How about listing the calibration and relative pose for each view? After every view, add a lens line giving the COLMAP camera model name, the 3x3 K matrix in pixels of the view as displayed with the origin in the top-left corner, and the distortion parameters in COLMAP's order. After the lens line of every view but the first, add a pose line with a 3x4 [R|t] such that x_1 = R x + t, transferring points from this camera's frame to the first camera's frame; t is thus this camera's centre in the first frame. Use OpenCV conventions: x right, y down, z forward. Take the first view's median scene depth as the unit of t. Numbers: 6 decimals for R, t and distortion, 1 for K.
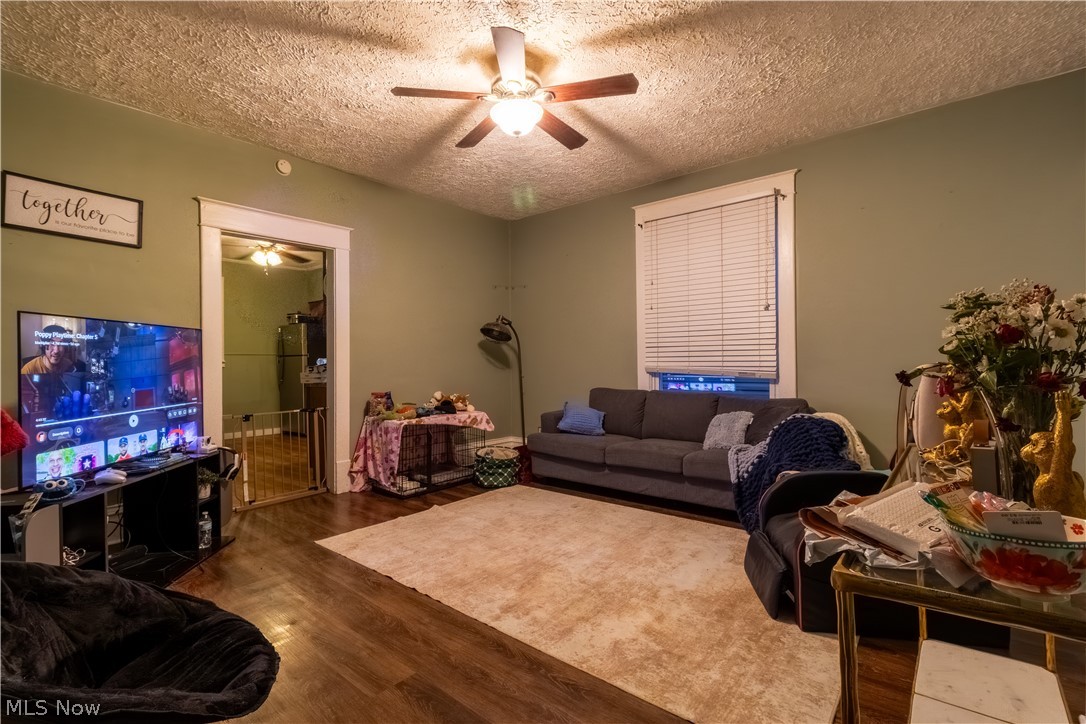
lens RADIAL K [[500.3, 0, 541.7], [0, 500.3, 361.8], [0, 0, 1]] dist [0.003344, -0.000341]
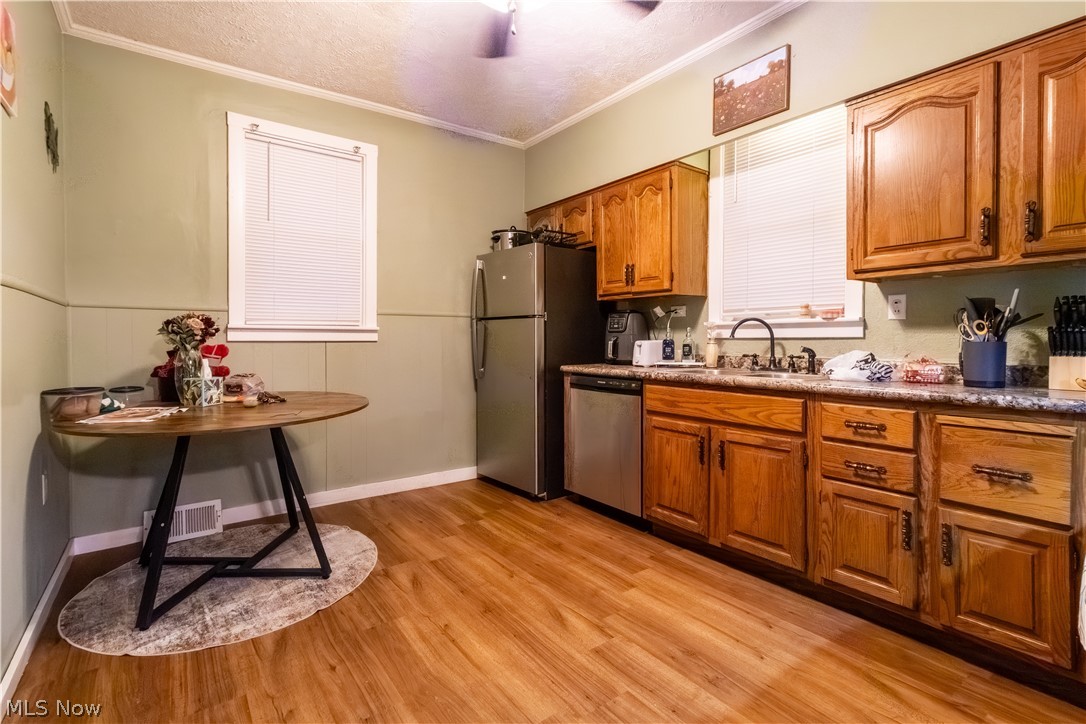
lens RADIAL K [[500.3, 0, 568.1], [0, 500.3, 338.6], [0, 0, 1]] dist [0.003344, -0.000341]
pose [[0.975541, 0.011074, -0.219538, -1.086753], [-0.008996, 0.999905, 0.010465, 0.001931], [0.219633, -0.008234, 0.975548, 1.806024]]
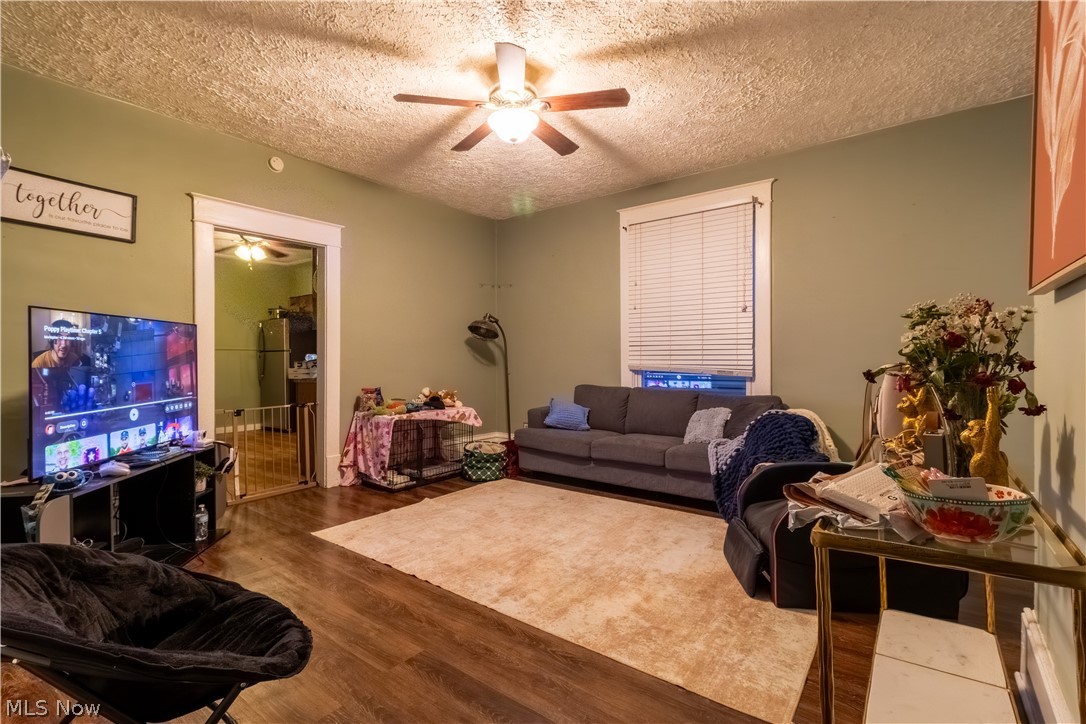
lens RADIAL K [[500.3, 0, 542.0], [0, 500.3, 361.6], [0, 0, 1]] dist [0.003344, -0.000341]
pose [[0.998883, 0.007132, 0.046707, -0.039741], [-0.007376, 0.999960, 0.005045, -0.000645], [-0.046669, -0.005384, 0.998896, -0.054741]]
